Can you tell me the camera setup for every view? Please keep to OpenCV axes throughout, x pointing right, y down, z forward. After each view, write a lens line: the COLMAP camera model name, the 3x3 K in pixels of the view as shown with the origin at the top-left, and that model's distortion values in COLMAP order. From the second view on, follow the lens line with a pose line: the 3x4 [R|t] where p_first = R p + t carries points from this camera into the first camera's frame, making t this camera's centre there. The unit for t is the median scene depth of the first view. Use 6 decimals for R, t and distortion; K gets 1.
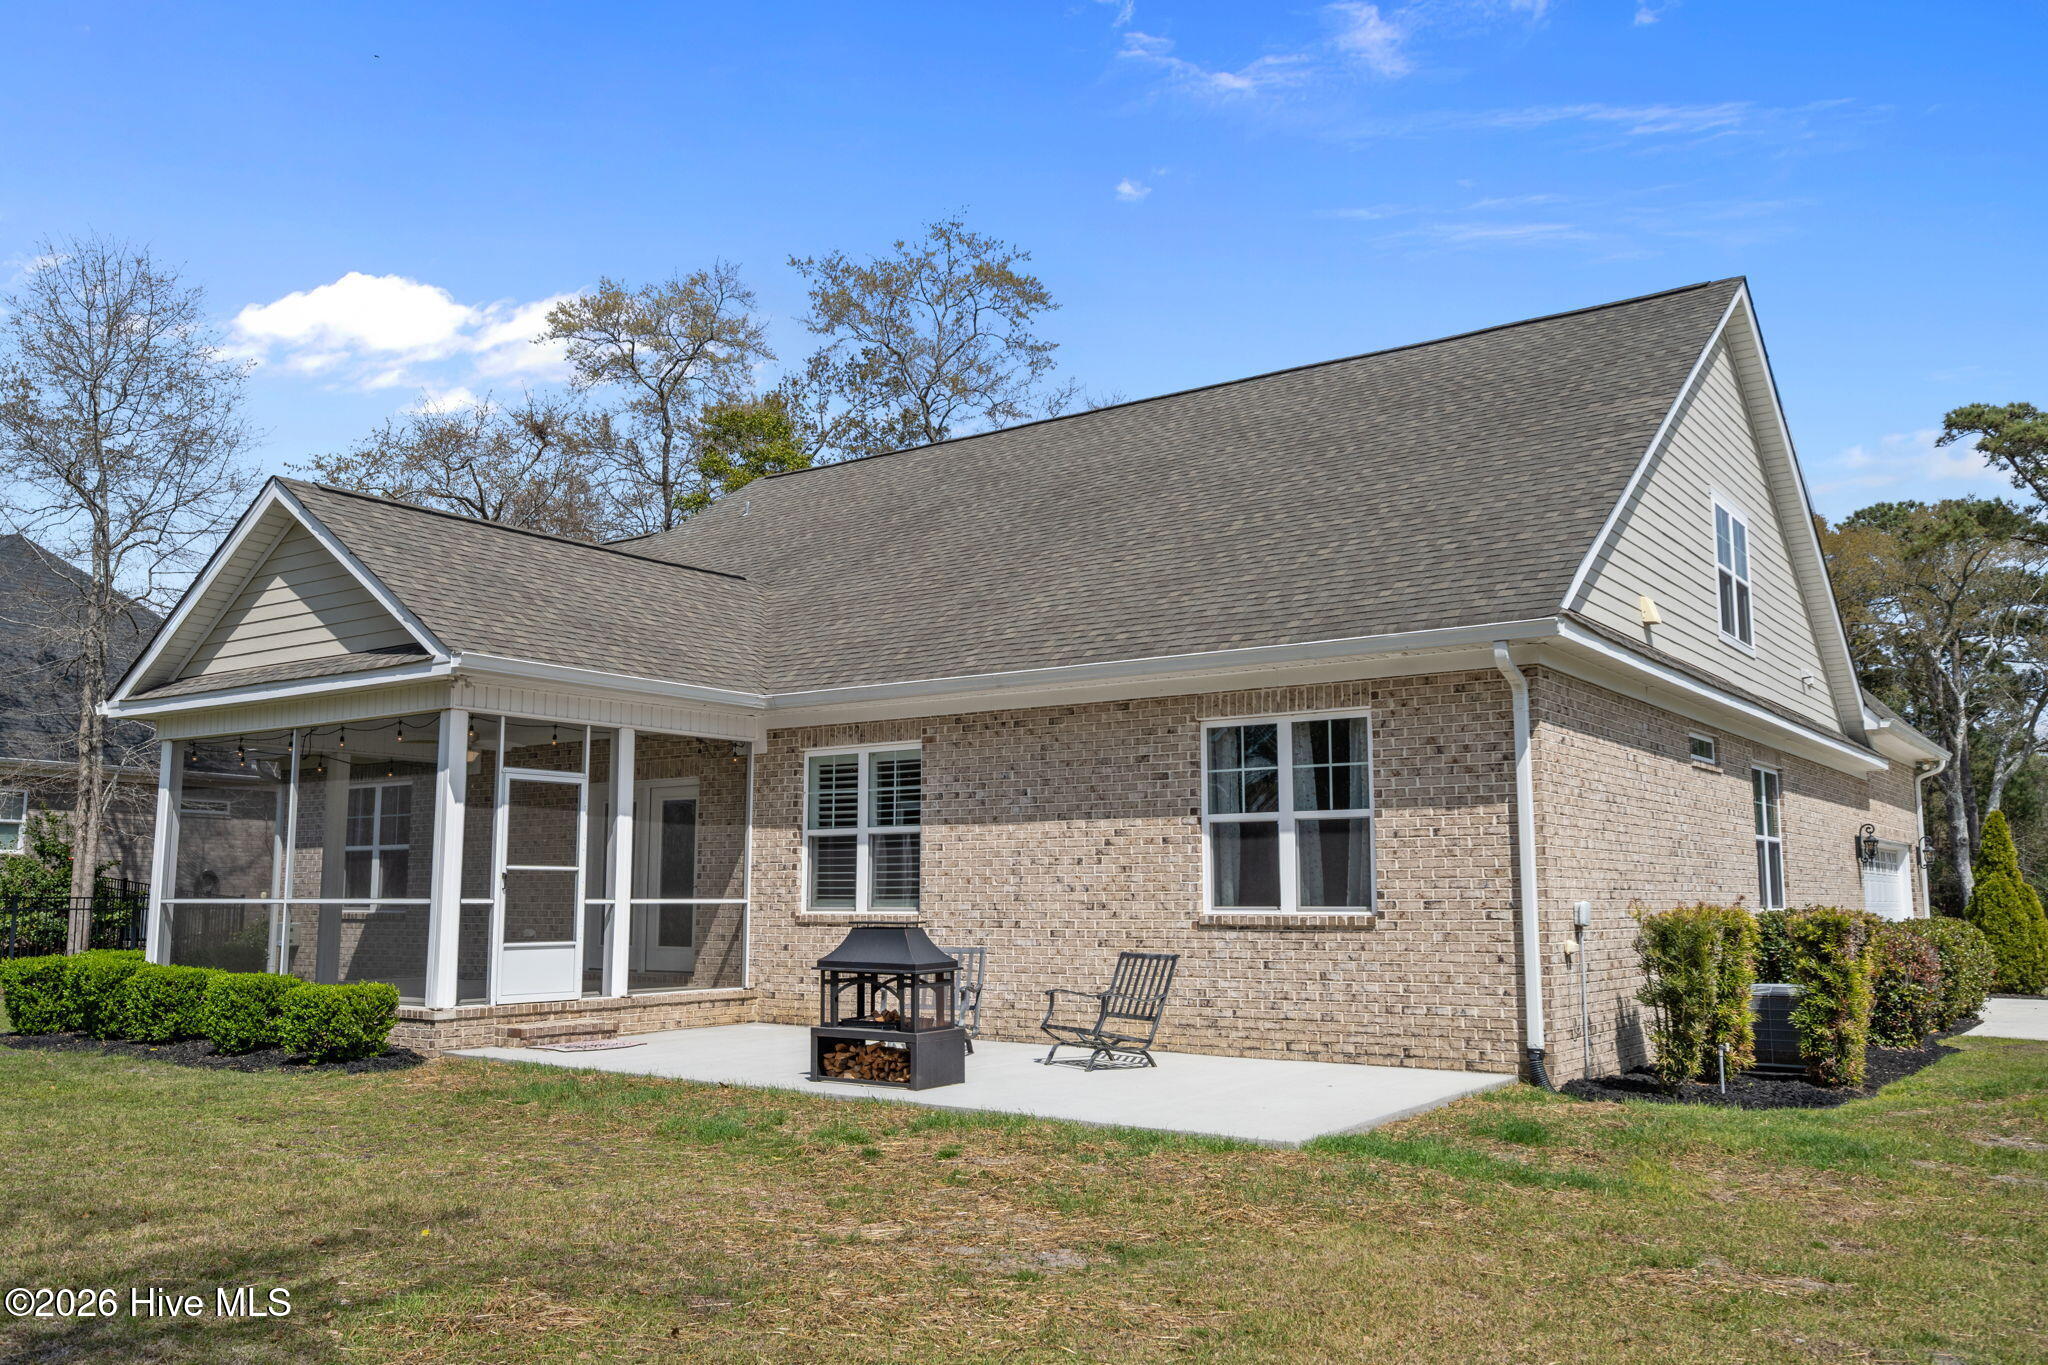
lens RADIAL K [[1604.4, 0, 1033.5], [0, 1604.4, 683.3], [0, 0, 1]] dist [-0.001406, -0.018620]
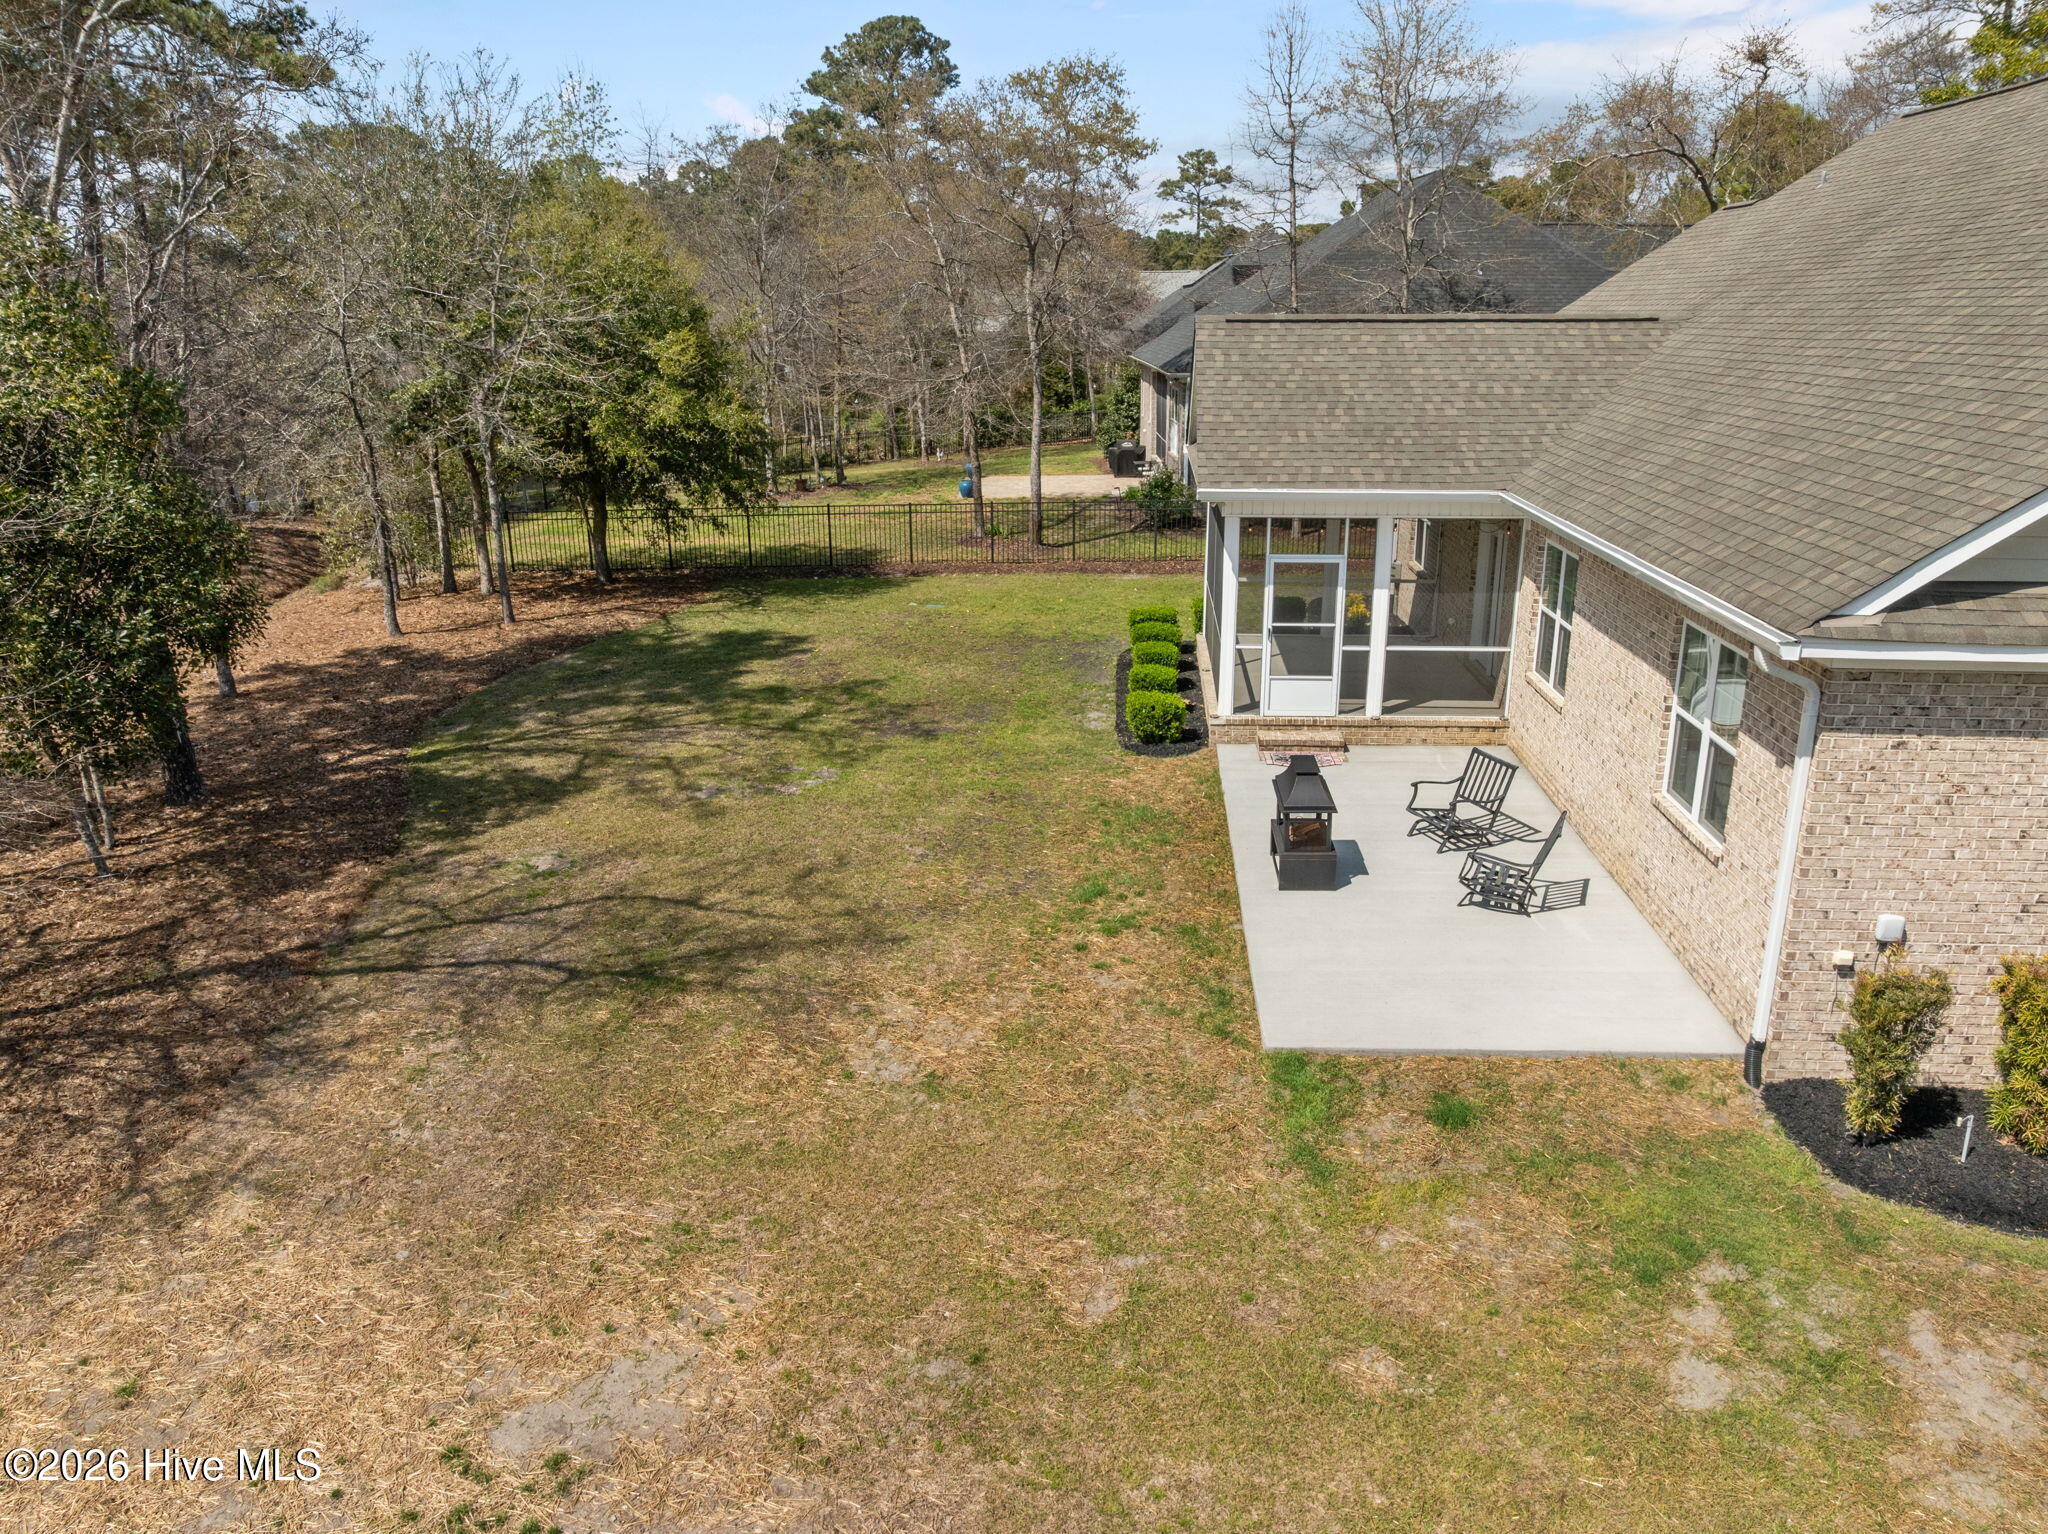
lens RADIAL K [[1450.4, 0, 1031.5], [0, 1450.4, 752.0], [0, 0, 1]] dist [-0.041988, 0.018730]
pose [[0.509652, 0.251243, -0.822880, 0.648409], [0.120300, 0.926210, 0.357300, -0.265177], [0.851929, -0.281092, 0.441820, 0.212588]]
